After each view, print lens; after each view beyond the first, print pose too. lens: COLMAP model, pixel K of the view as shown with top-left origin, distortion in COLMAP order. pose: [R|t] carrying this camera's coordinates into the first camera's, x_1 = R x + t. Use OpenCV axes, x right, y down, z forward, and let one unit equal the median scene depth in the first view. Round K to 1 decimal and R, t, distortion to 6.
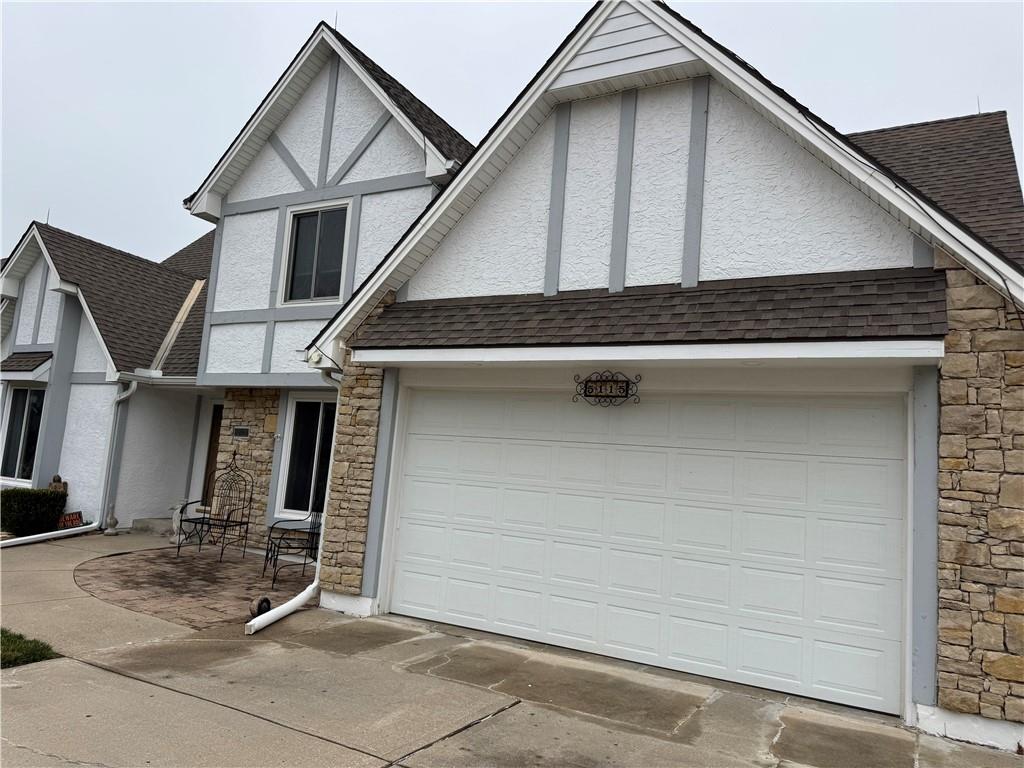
lens RADIAL K [[737.6, 0, 512.0], [0, 737.6, 384.0], [0, 0, 1]] dist [0.066631, -0.098440]
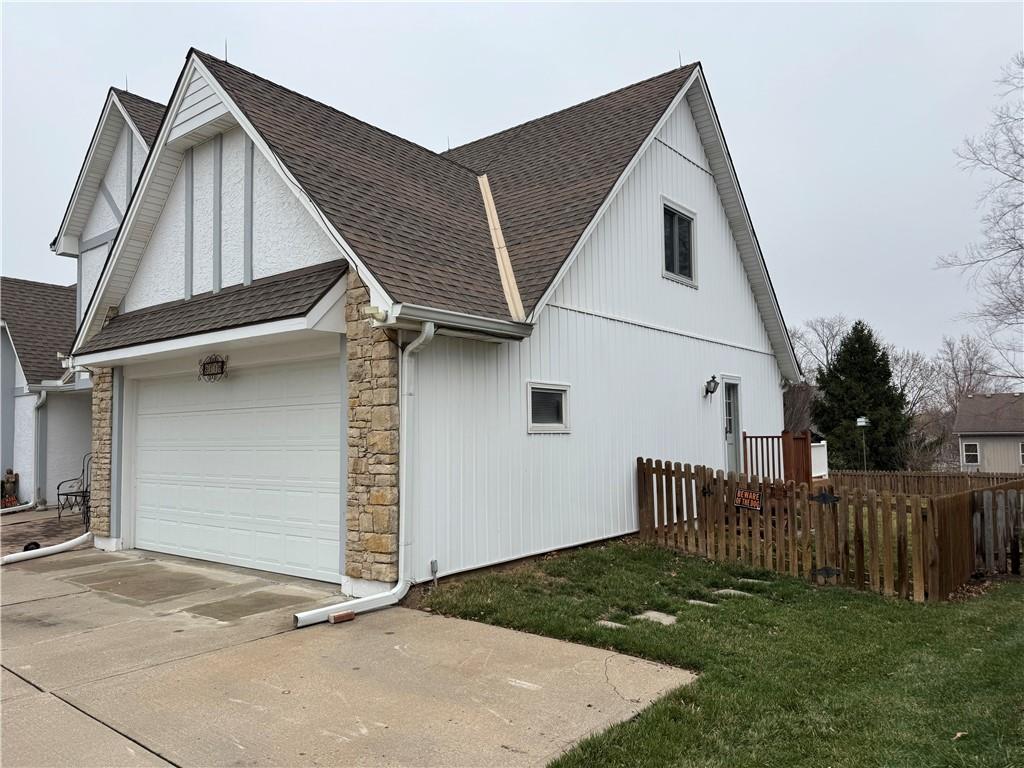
lens RADIAL K [[710.8, 0, 533.5], [0, 710.8, 396.9], [0, 0, 1]] dist [0.091333, -0.117648]
pose [[0.985970, -0.101142, -0.132790, 0.728209], [0.109981, 0.992061, 0.060988, 0.035053], [0.125567, -0.074736, 0.989266, -0.178252]]
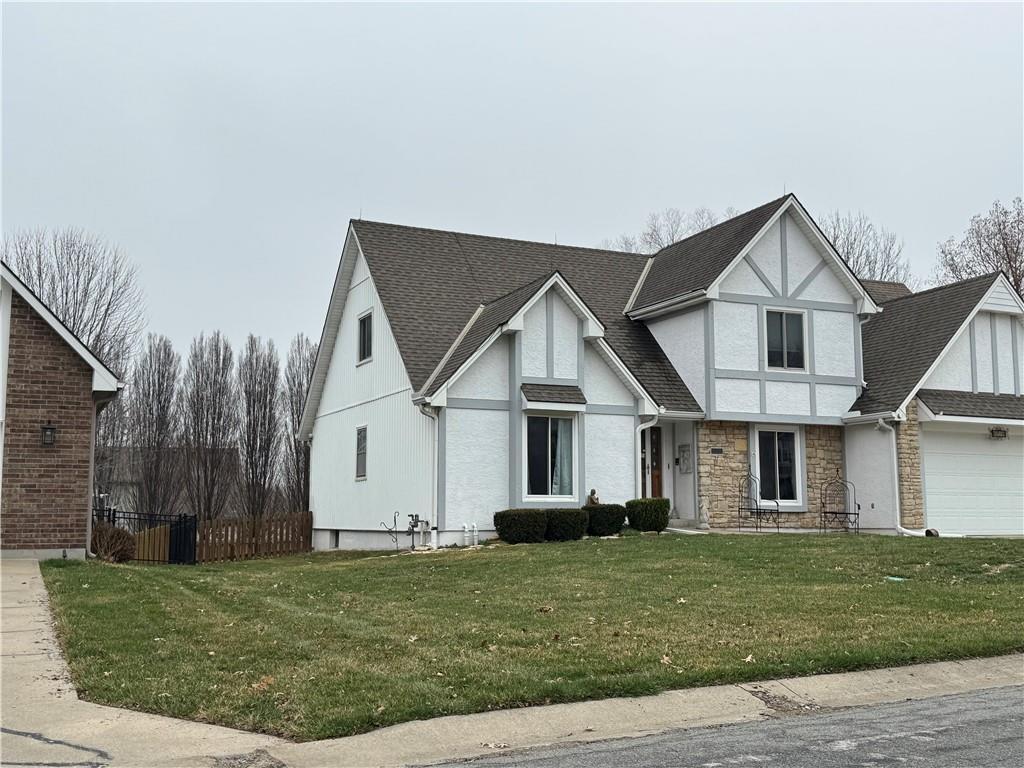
lens RADIAL K [[1082.0, 0, 512.0], [0, 1082.0, 384.0], [0, 0, 1]] dist [0.129246, -0.383401]
pose [[0.592440, 0.023328, 0.805277, -3.340399], [-0.054663, 0.998441, 0.011292, -0.098389], [-0.803758, -0.050709, 0.592791, 0.096297]]
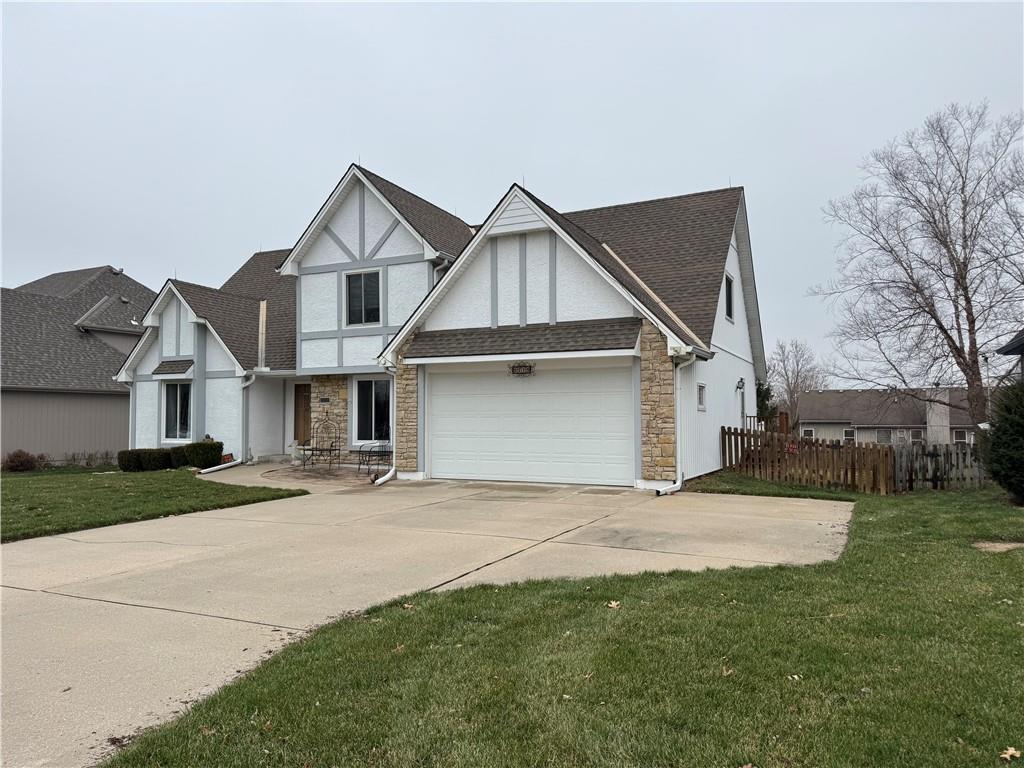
lens RADIAL K [[710.8, 0, 533.5], [0, 710.8, 396.9], [0, 0, 1]] dist [0.091333, -0.117648]
pose [[0.993590, -0.078572, 0.081268, -0.018636], [0.070414, 0.992613, 0.098801, -0.107100], [-0.088431, -0.092445, 0.991783, -1.026341]]
